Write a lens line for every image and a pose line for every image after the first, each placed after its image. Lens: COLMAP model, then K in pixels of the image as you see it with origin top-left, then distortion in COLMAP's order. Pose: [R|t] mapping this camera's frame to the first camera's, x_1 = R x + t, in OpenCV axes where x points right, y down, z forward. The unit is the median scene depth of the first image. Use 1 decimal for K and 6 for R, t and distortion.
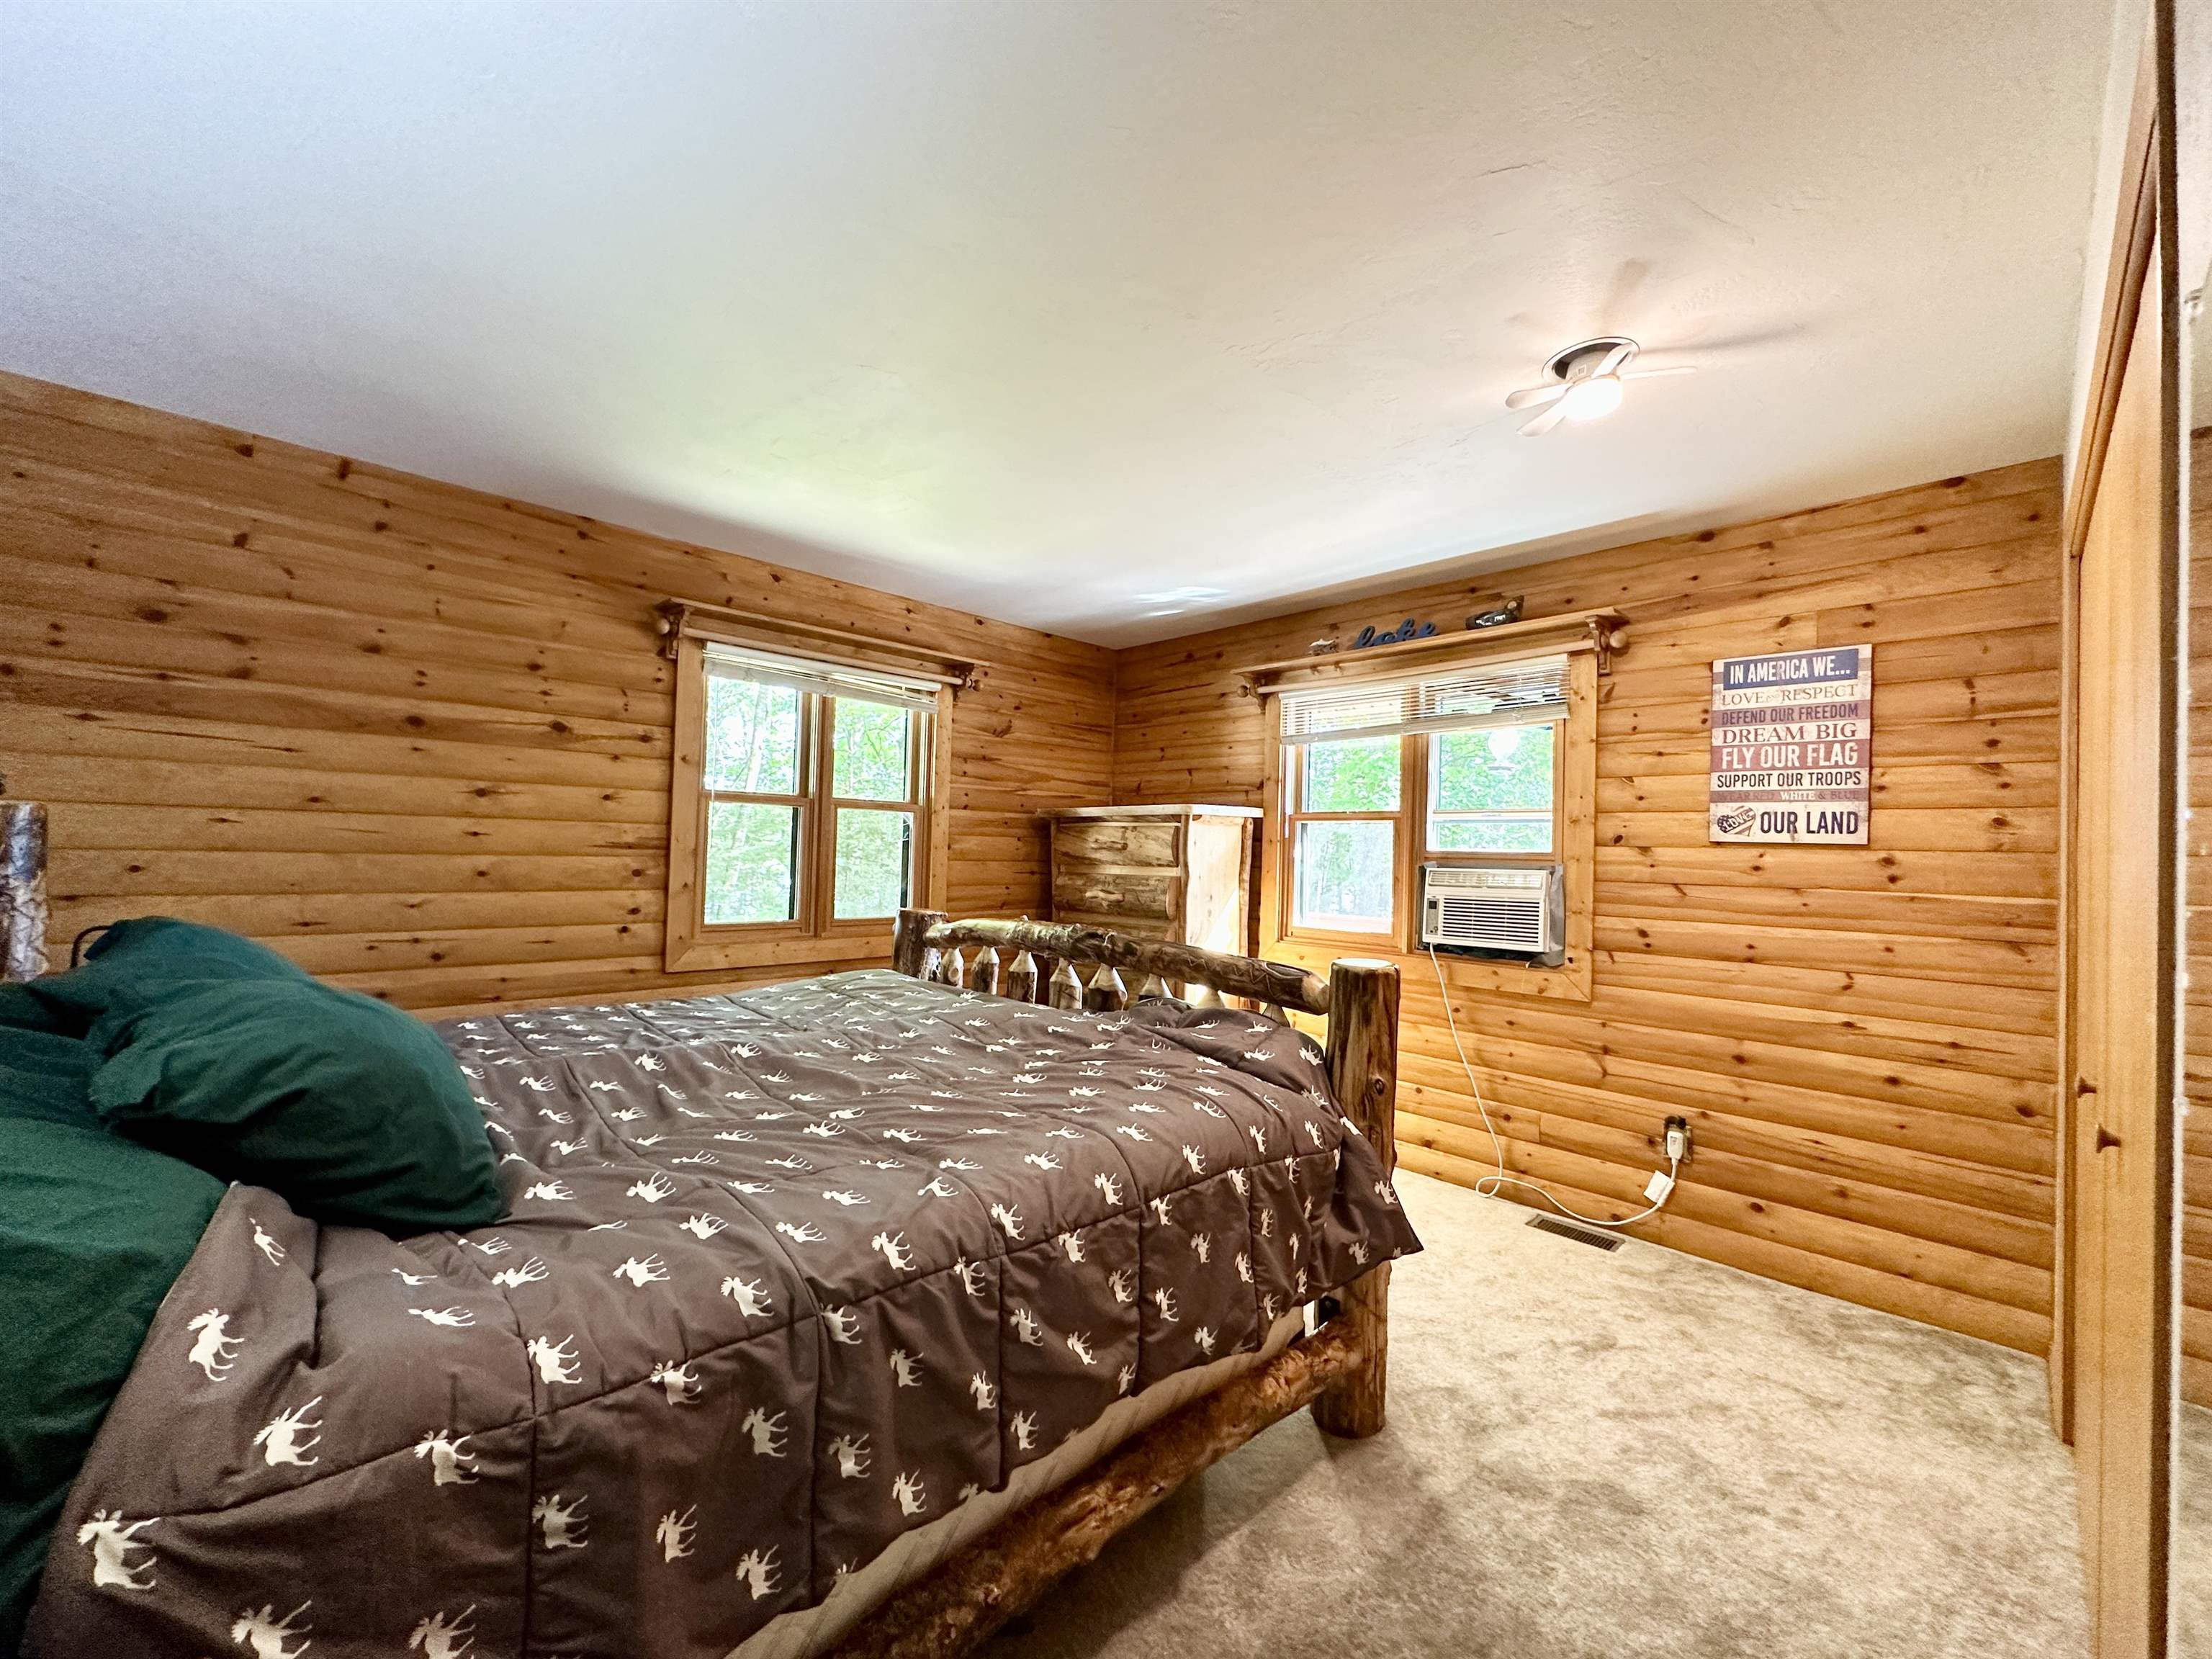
lens RADIAL K [[883.1, 0, 1108.0], [0, 883.1, 832.5], [0, 0, 1]] dist [-0.002784, 0.000536]
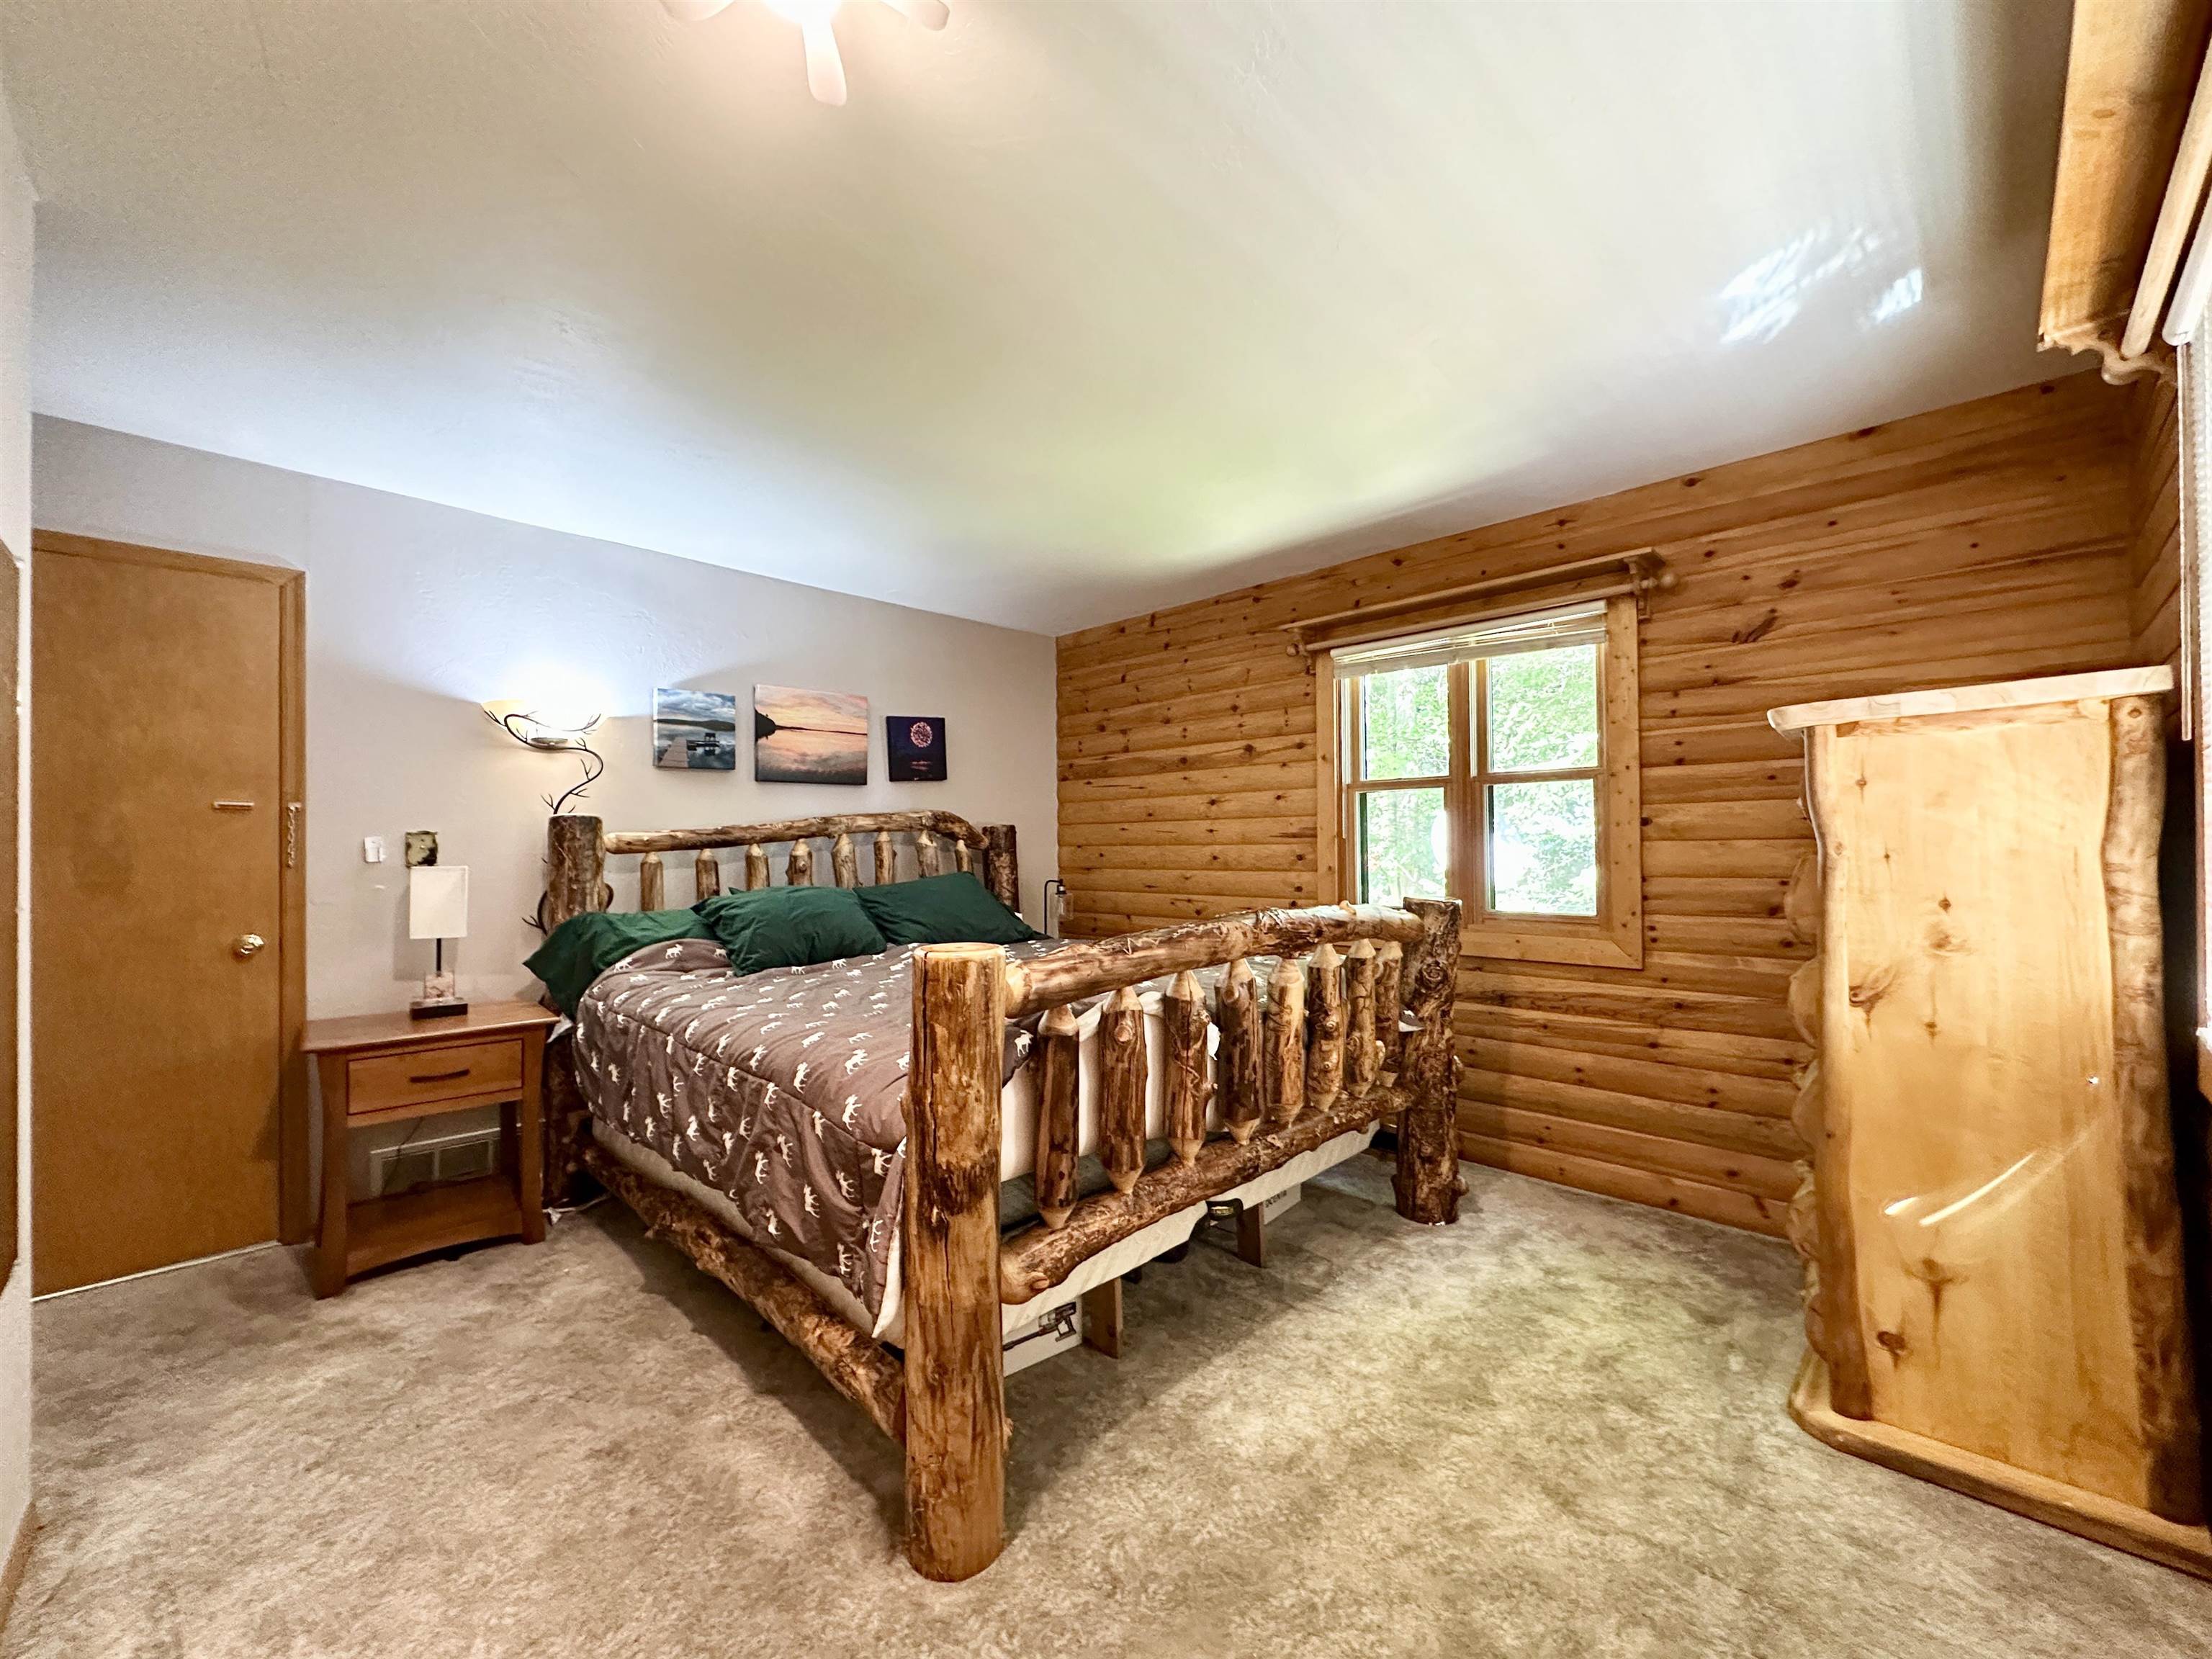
lens RADIAL K [[883.1, 0, 1108.0], [0, 883.1, 832.5], [0, 0, 1]] dist [-0.002784, 0.000536]
pose [[0.014329, -0.043036, -0.998971, 0.690191], [0.029534, 0.998656, -0.042599, 0.057099], [0.999461, -0.028893, 0.015581, 0.741395]]
